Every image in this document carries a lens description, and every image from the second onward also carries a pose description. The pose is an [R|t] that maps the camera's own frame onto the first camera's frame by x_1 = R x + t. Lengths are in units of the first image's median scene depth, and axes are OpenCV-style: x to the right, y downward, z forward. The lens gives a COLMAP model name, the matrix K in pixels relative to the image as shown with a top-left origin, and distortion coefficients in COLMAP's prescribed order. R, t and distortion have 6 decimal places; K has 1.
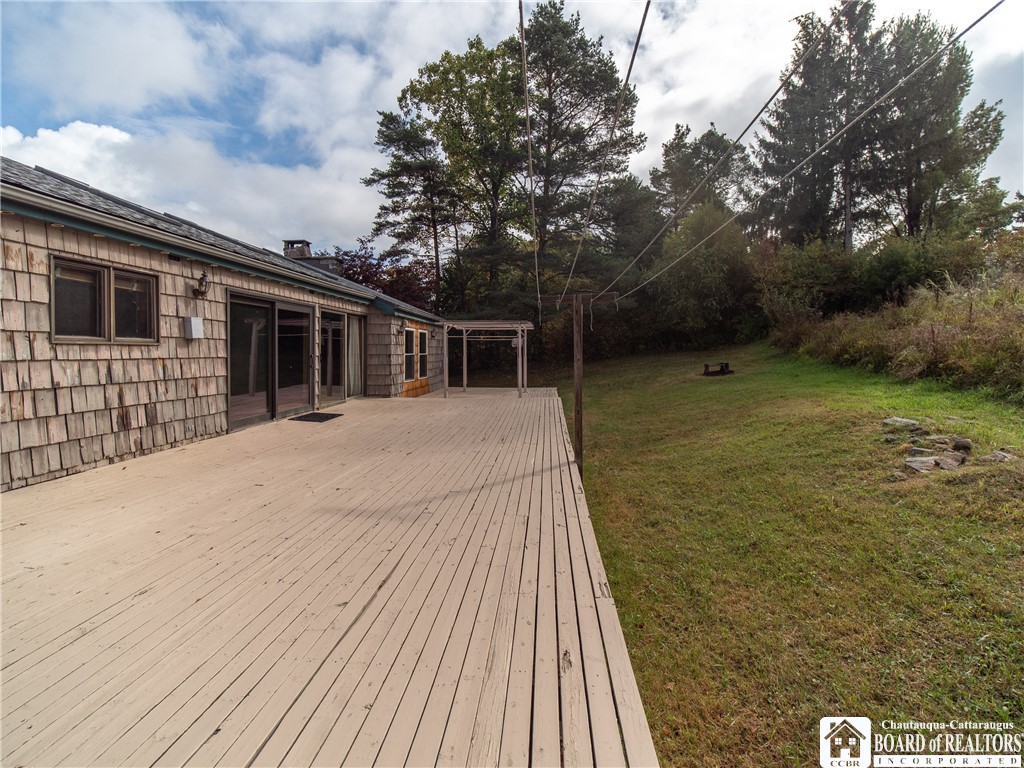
lens RADIAL K [[476.0, 0, 512.4], [0, 476.0, 369.9], [0, 0, 1]] dist [-0.011137, -0.000482]
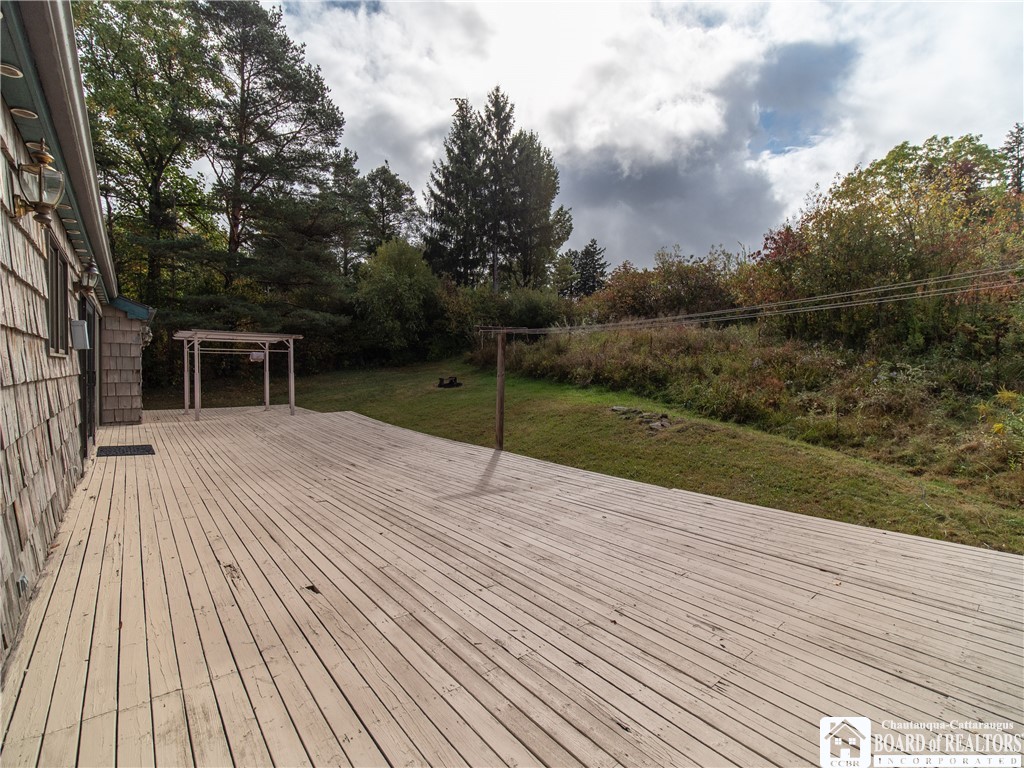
lens RADIAL K [[475.6, 0, 511.6], [0, 475.6, 390.4], [0, 0, 1]] dist [-0.001933, -0.000746]
pose [[0.714436, -0.027470, 0.699162, -0.316580], [0.020074, 0.999622, 0.018762, 0.000000], [-0.699413, 0.000631, 0.714717, 0.002406]]
